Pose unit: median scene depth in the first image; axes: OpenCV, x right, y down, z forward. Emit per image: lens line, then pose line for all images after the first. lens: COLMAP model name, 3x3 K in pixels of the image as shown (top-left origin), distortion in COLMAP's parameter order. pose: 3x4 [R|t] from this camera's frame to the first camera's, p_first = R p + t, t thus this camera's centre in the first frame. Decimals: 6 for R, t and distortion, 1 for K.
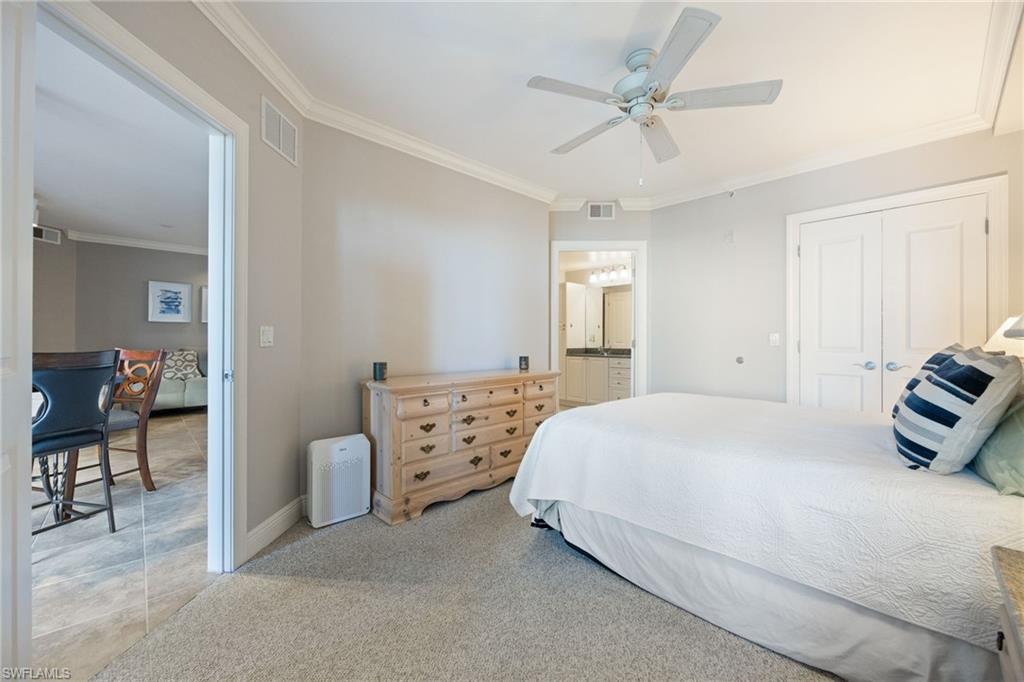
lens RADIAL K [[404.3, 0, 512.1], [0, 404.3, 338.0], [0, 0, 1]] dist [-0.003319, 0.000817]
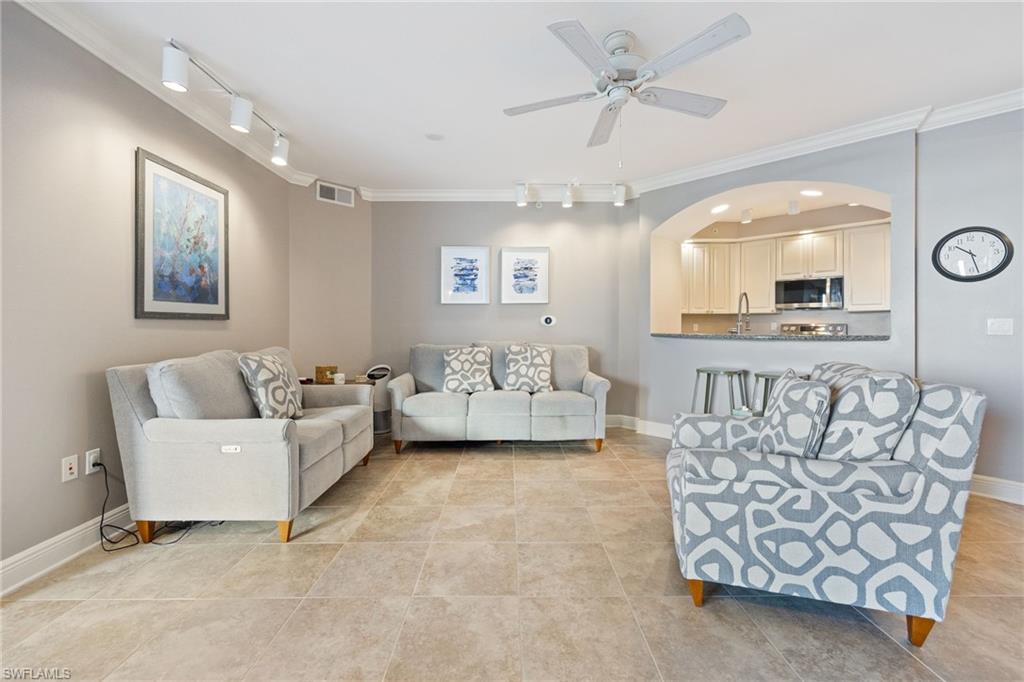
lens RADIAL K [[427.8, 0, 513.6], [0, 427.8, 328.8], [0, 0, 1]] dist [0.005205, 0.001259]
pose [[0.734483, -0.002495, -0.678622, -0.302200], [0.007251, 0.999965, 0.004171, 0.000919], [0.678588, -0.007985, 0.734475, 0.540272]]
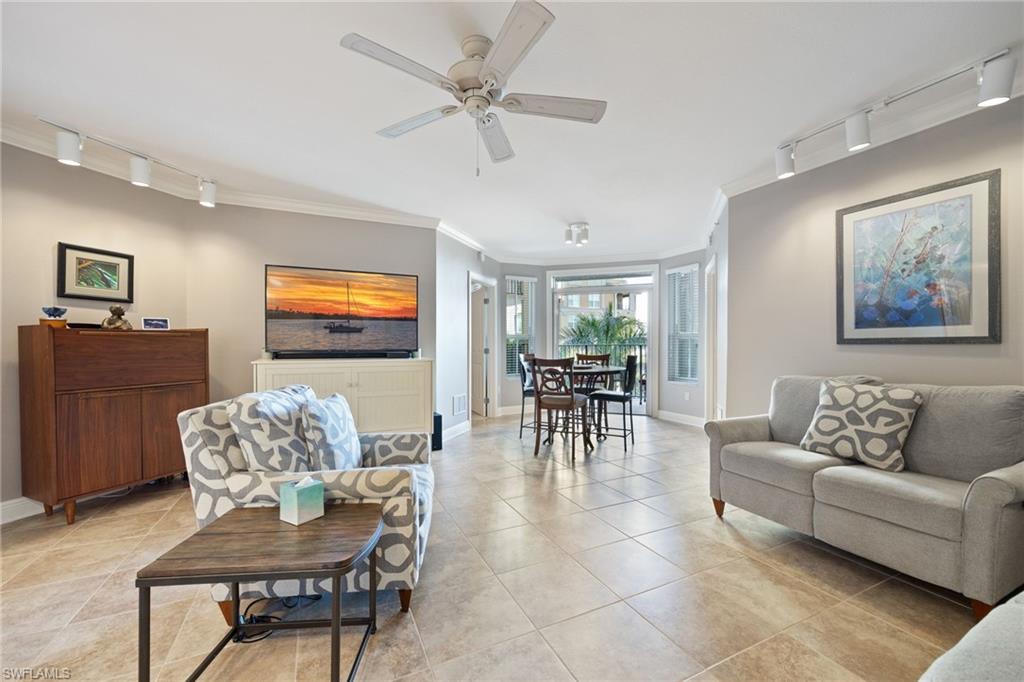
lens RADIAL K [[404.3, 0, 512.4], [0, 404.3, 349.4], [0, 0, 1]] dist [-0.003319, 0.000817]
pose [[-0.951514, -0.007442, 0.307515, -0.607137], [-0.004409, 0.999935, 0.010555, -0.006955], [-0.307574, 0.008687, -0.951485, 1.165900]]
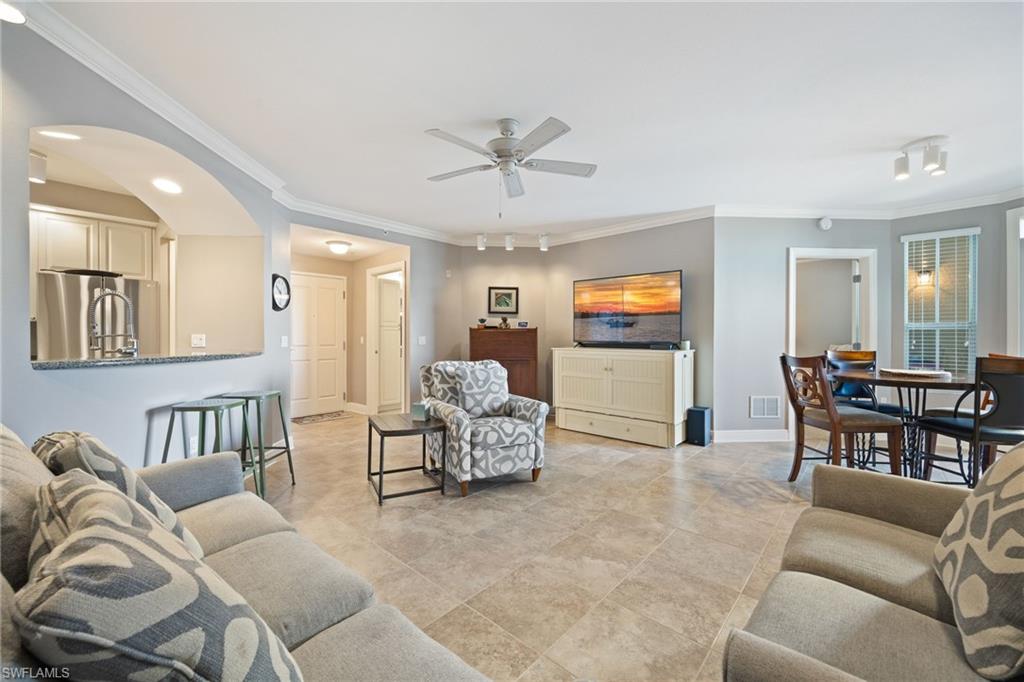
lens RADIAL K [[404.3, 0, 513.9], [0, 404.3, 338.3], [0, 0, 1]] dist [-0.003319, 0.000817]
pose [[-0.083793, -0.008235, 0.996449, -0.930598], [-0.006132, 0.999951, 0.007748, -0.008974], [-0.996464, -0.005461, -0.083840, 0.898728]]
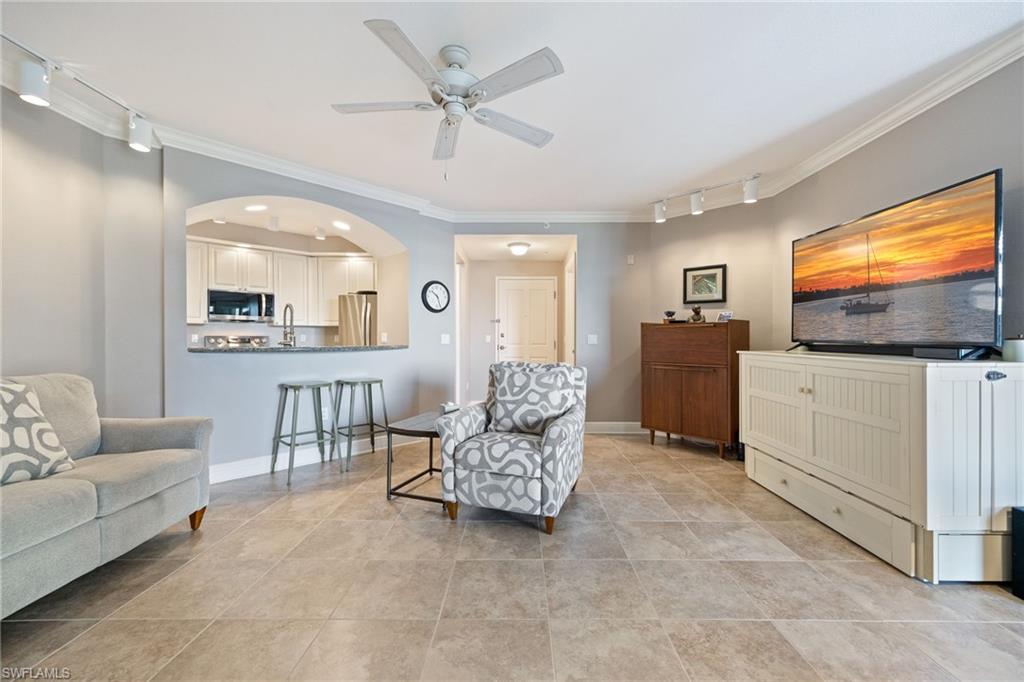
lens RADIAL K [[404.3, 0, 520.4], [0, 404.3, 344.5], [0, 0, 1]] dist [-0.003319, 0.000817]
pose [[0.684520, -0.015304, 0.728834, -0.697060], [-0.001502, 0.999748, 0.022403, -0.002818], [-0.728993, -0.016430, 0.684324, 0.589453]]
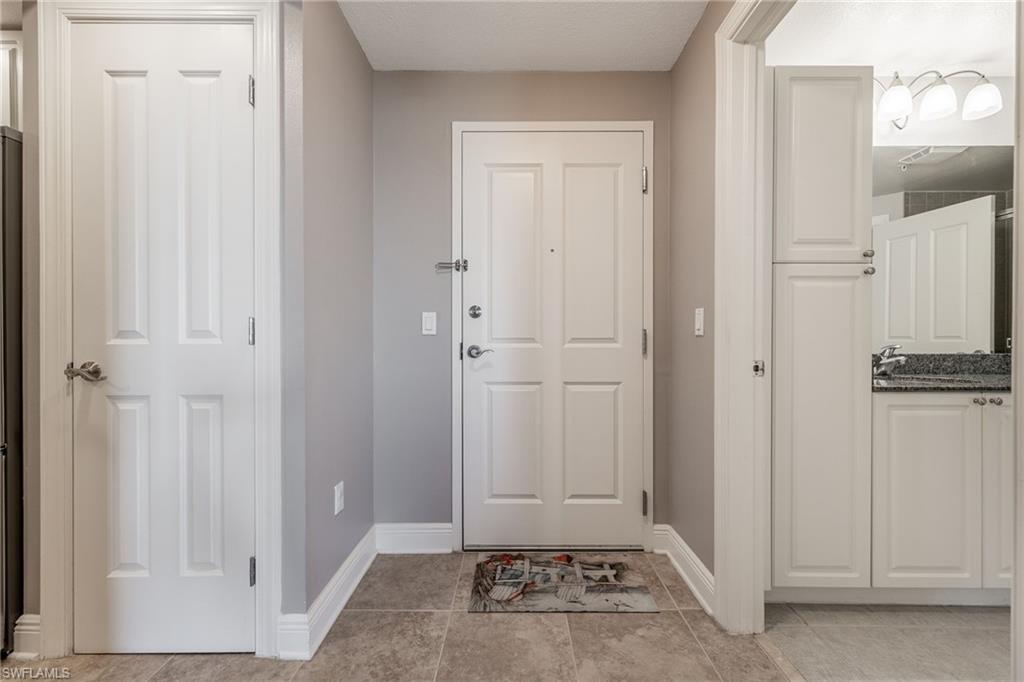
lens RADIAL K [[427.8, 0, 515.8], [0, 427.8, 342.3], [0, 0, 1]] dist [0.005205, 0.001259]
pose [[0.688653, -0.003857, 0.725081, -0.190895], [0.001172, 0.999990, 0.004207, 0.020029], [-0.725090, -0.002047, 0.688651, 1.082093]]
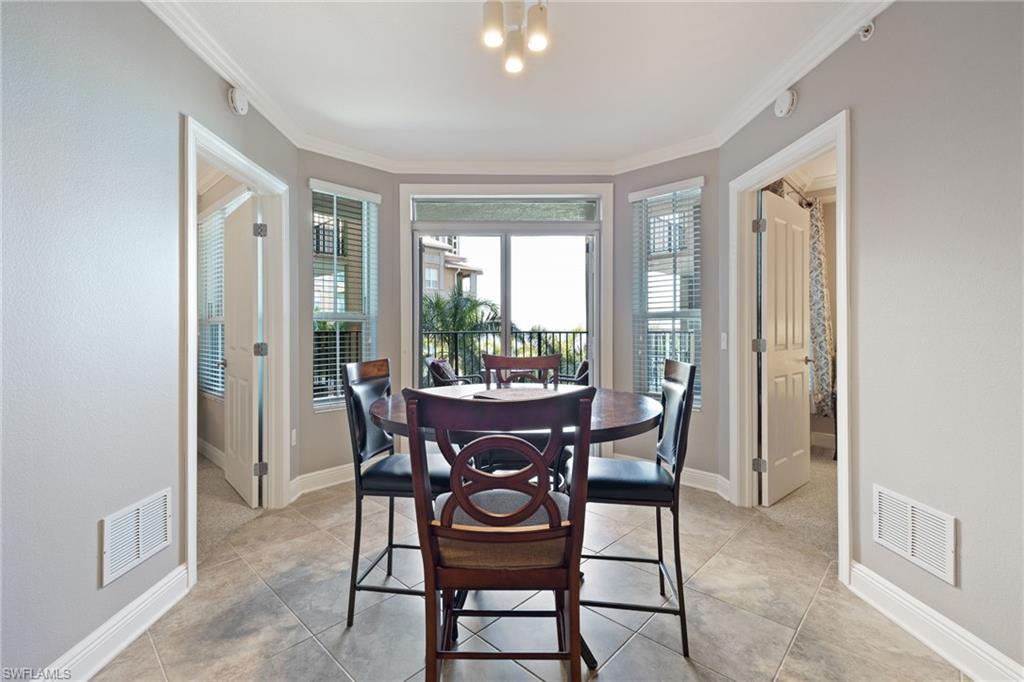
lens RADIAL K [[450.5, 0, 498.2], [0, 450.5, 329.1], [0, 0, 1]] dist [0.002954, 0.000352]
pose [[-0.999186, -0.000249, -0.040328, -0.457143], [-0.000041, 0.999987, -0.005143, -0.010601], [0.040328, -0.005137, -0.999173, 0.682646]]
